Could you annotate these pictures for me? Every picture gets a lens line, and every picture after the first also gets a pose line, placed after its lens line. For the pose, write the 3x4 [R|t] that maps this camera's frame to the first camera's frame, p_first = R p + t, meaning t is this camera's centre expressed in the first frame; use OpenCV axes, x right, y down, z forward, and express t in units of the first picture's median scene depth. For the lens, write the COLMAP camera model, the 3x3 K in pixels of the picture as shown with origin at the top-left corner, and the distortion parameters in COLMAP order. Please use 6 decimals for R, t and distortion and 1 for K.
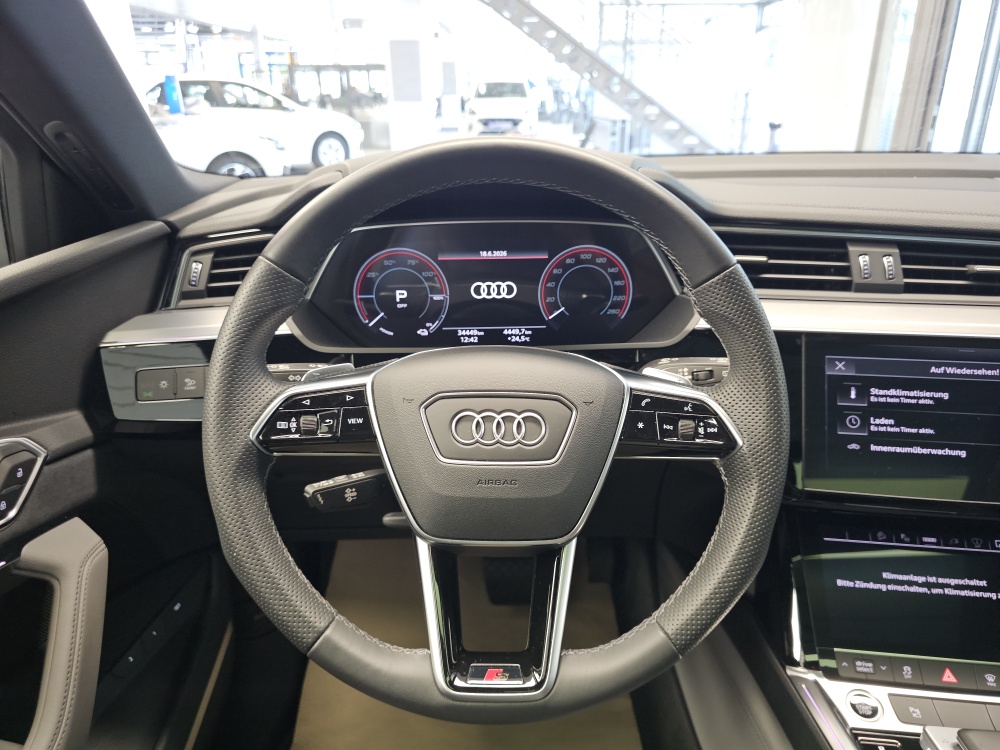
lens RADIAL K [[681.2, 0, 503.4], [0, 681.2, 372.1], [0, 0, 1]] dist [0.042081, -0.053152]
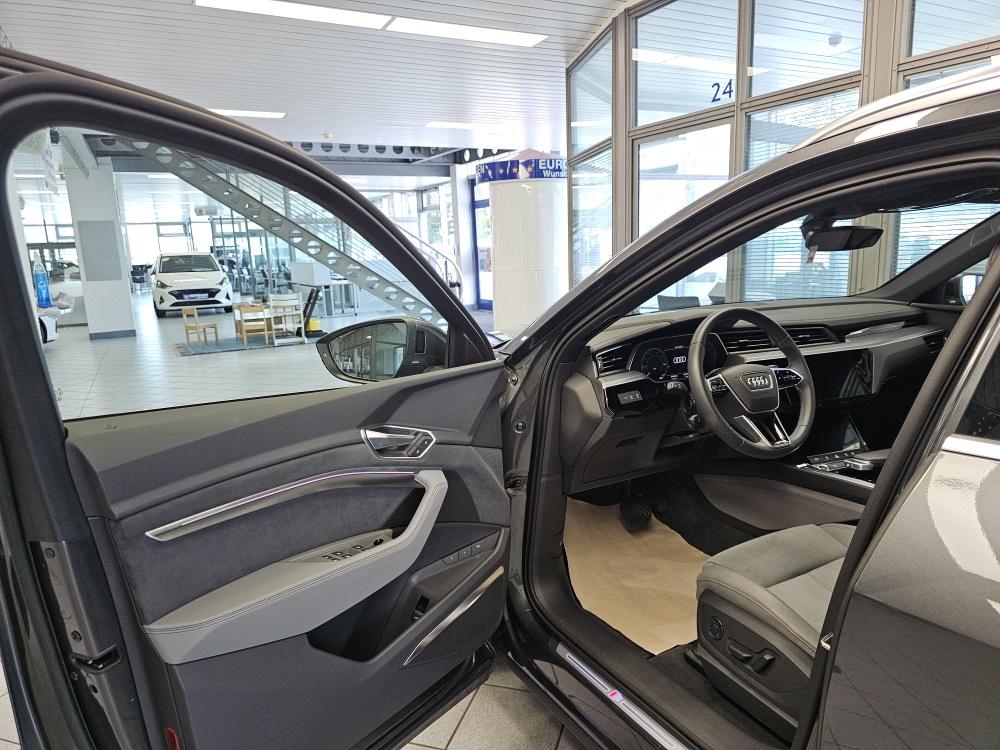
lens RADIAL K [[681.2, 0, 499.0], [0, 681.2, 379.1], [0, 0, 1]] dist [0.042081, -0.053152]
pose [[0.883369, -0.115307, 0.454272, -2.018095], [0.206528, 0.965852, -0.156449, 0.248181], [-0.420719, 0.232022, 0.877018, -1.154201]]
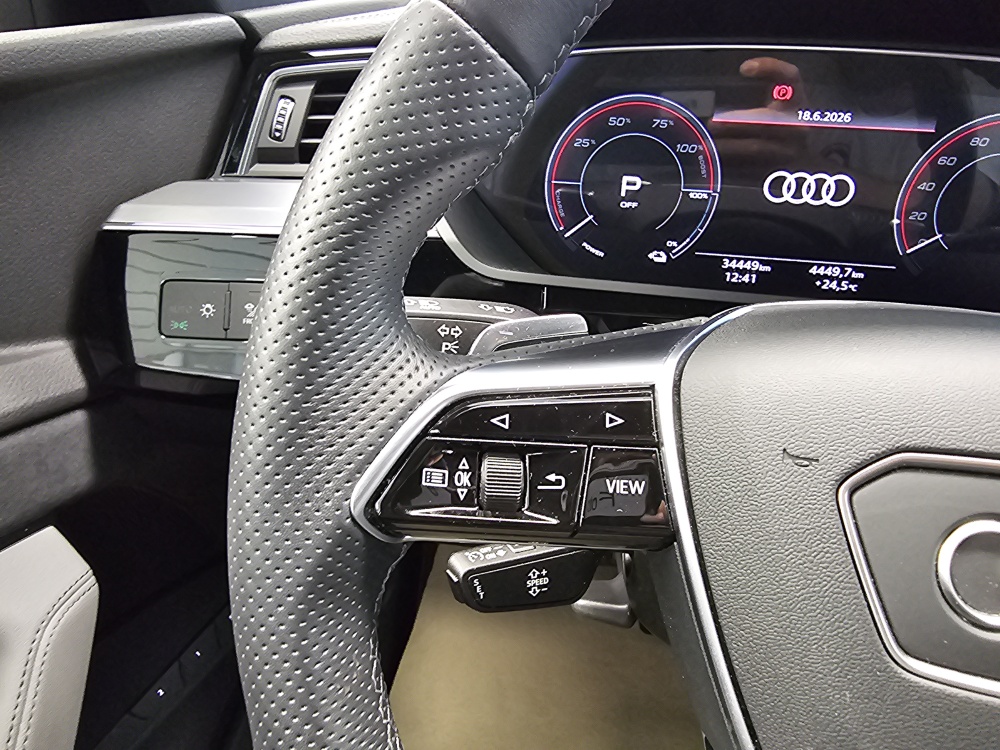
lens RADIAL K [[690.3, 0, 493.8], [0, 690.3, 364.8], [0, 0, 1]] dist [0.002647, -0.002699]
pose [[0.982944, 0.115467, -0.143139, -0.168834], [-0.101075, 0.989422, 0.104052, -0.017170], [0.153639, -0.087810, 0.984218, 0.442355]]
